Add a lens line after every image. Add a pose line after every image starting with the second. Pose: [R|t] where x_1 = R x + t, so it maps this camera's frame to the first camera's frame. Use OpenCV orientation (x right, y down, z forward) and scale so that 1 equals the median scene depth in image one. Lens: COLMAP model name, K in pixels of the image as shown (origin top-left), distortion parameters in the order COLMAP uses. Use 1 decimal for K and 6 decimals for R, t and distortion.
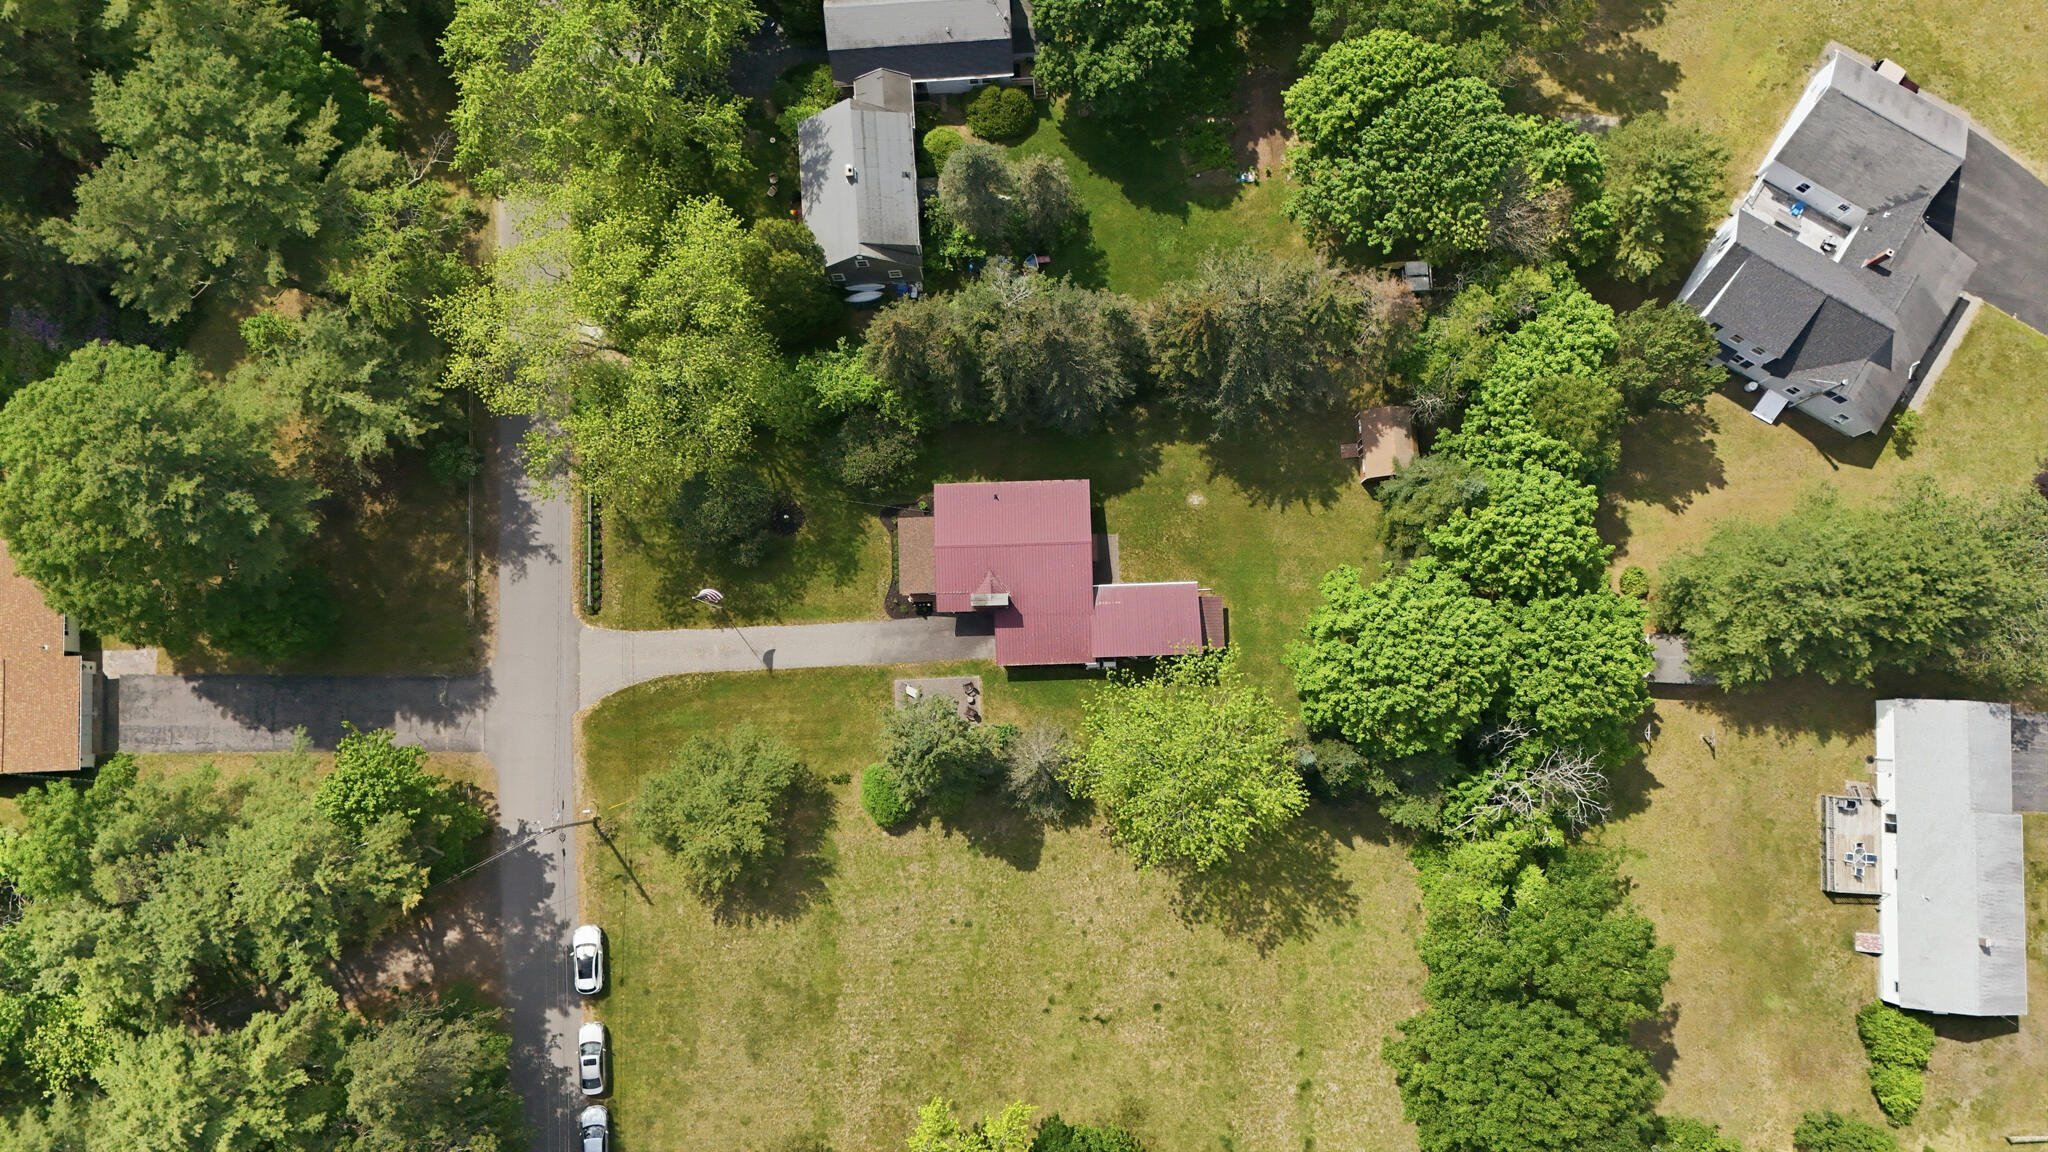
lens RADIAL K [[1473.9, 0, 974.2], [0, 1473.9, 570.5], [0, 0, 1]] dist [0.089360, -0.081943]
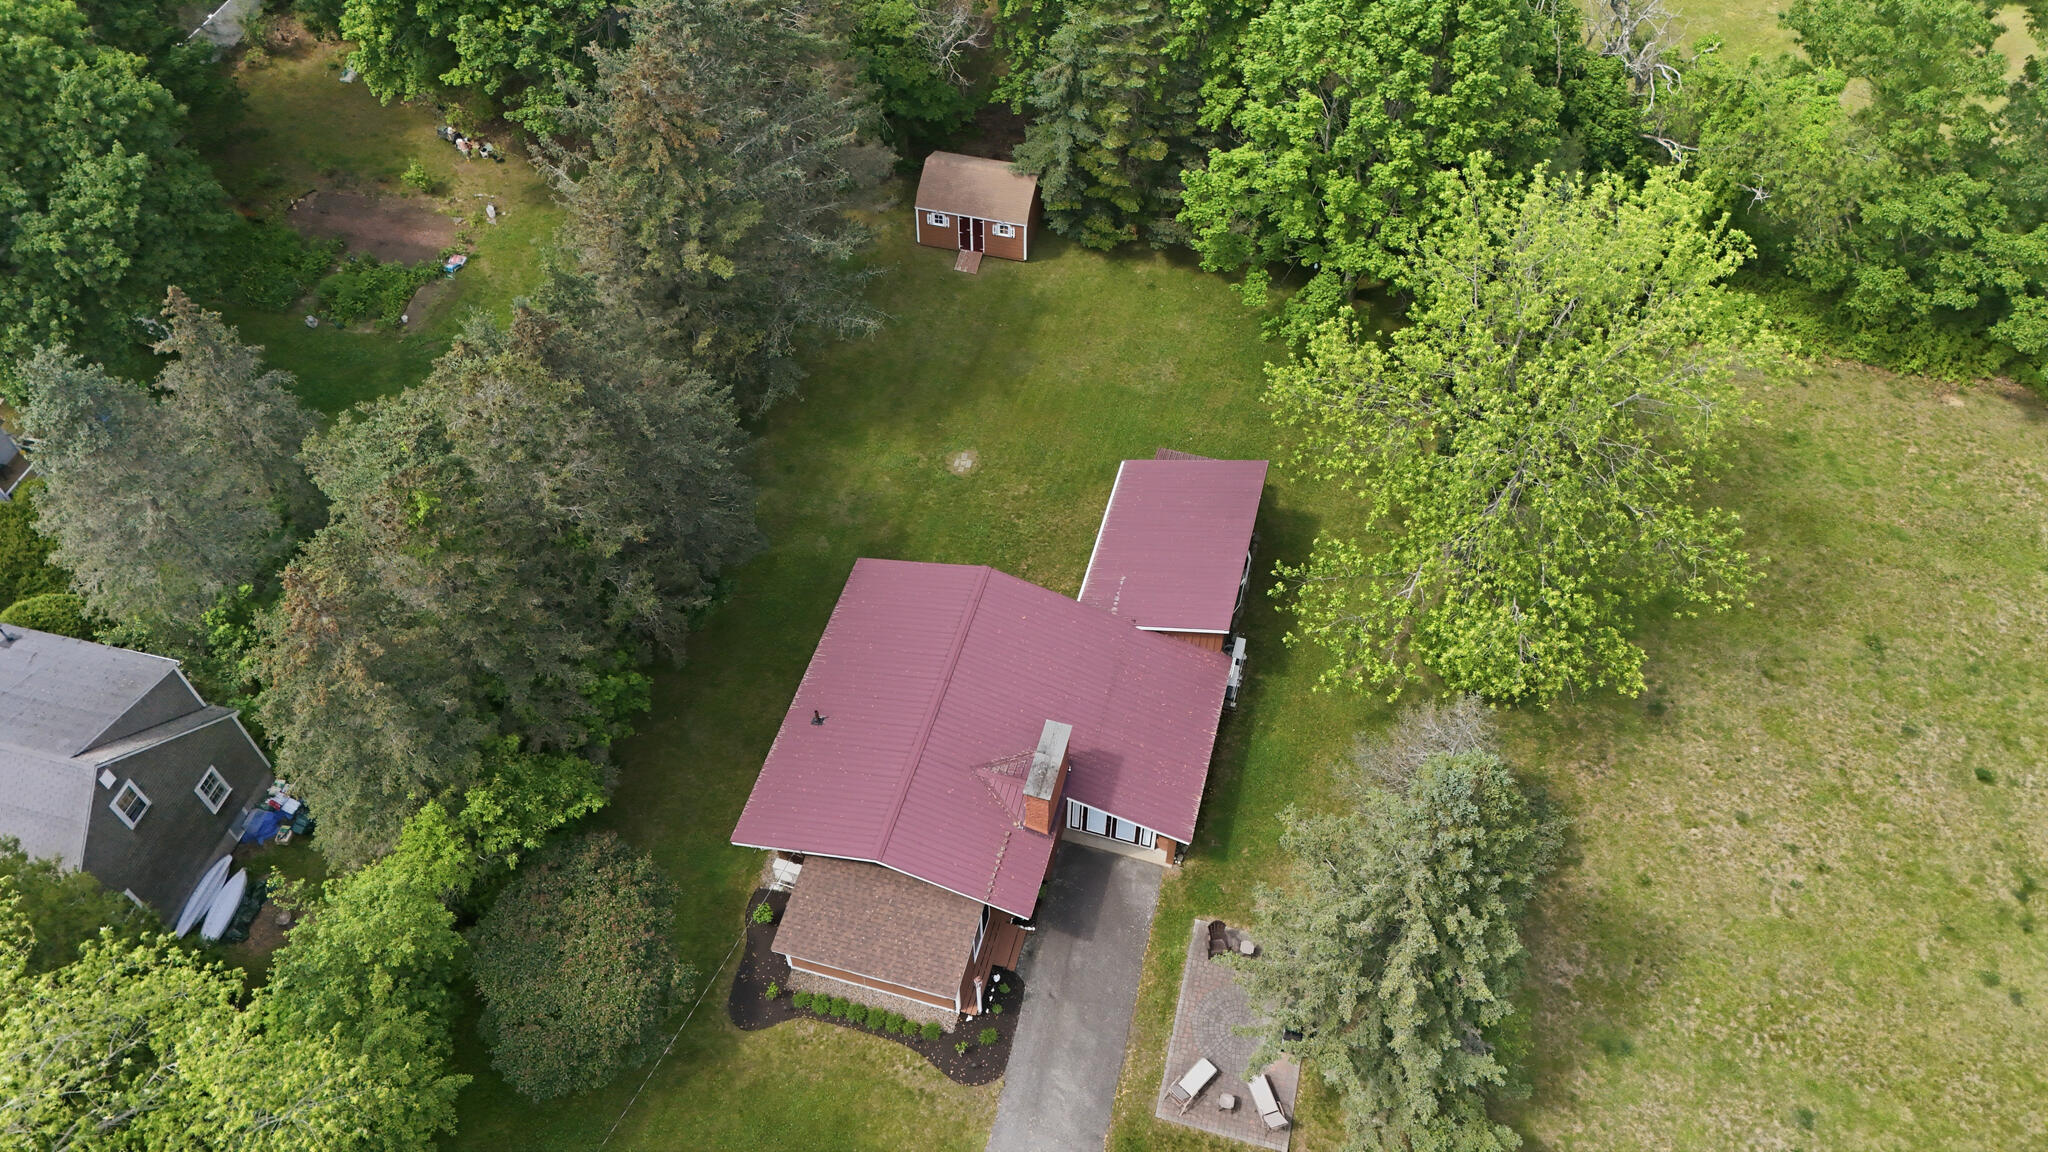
lens RADIAL K [[1480.0, 0, 1031.9], [0, 1480.0, 619.2], [0, 0, 1]] dist [0.093555, -0.100030]
pose [[0.291387, -0.729387, 0.618941, -0.237830], [0.950462, 0.293960, -0.101045, 0.050213], [-0.108243, 0.617723, 0.778910, 0.694920]]
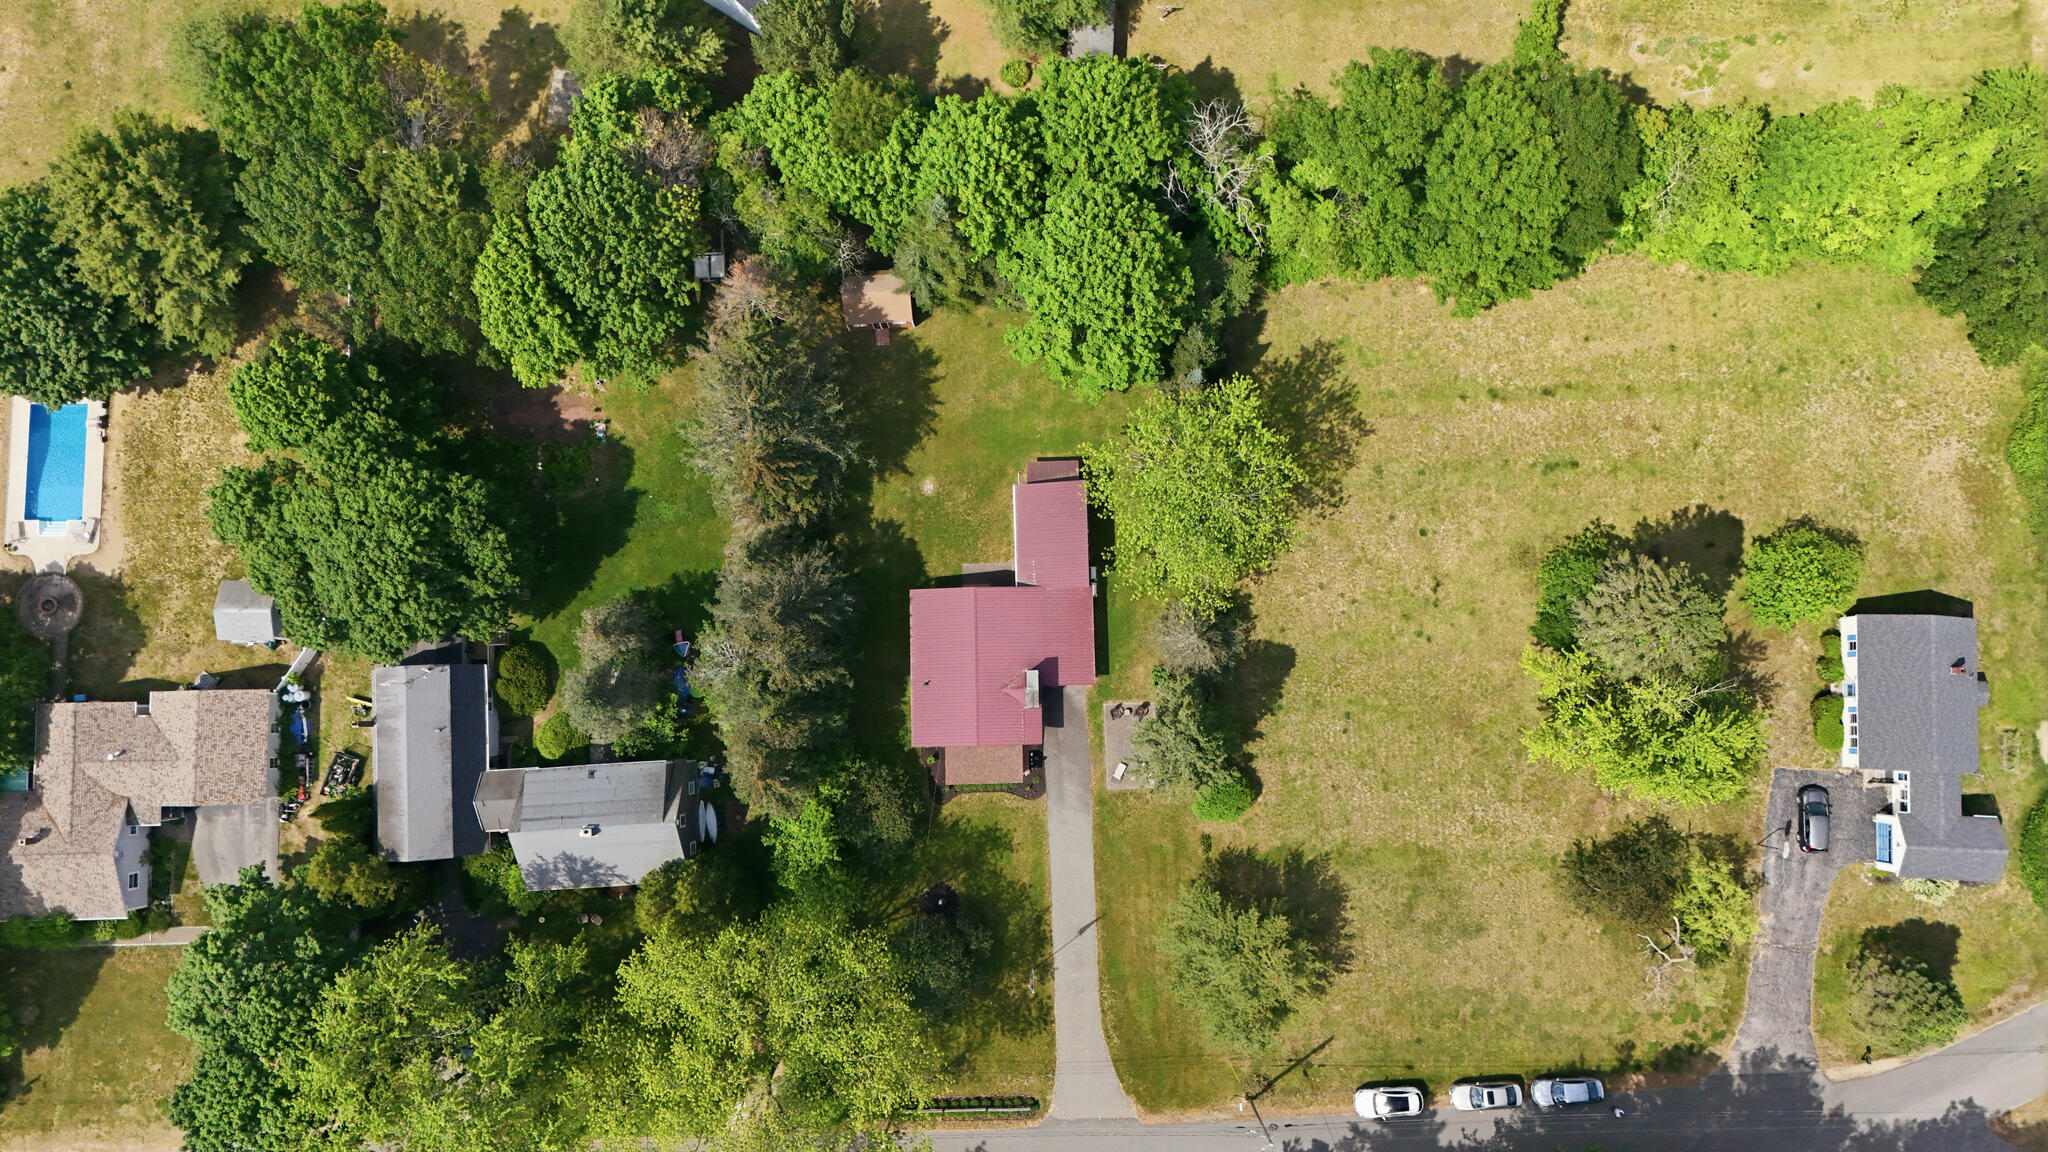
lens RADIAL K [[1480.0, 0, 1031.9], [0, 1480.0, 619.2], [0, 0, 1]] dist [0.093555, -0.100030]
pose [[0.003093, -0.994607, 0.103665, -0.049348], [0.995922, 0.012411, 0.089361, -0.075688], [-0.090166, 0.102966, 0.990590, 0.004038]]
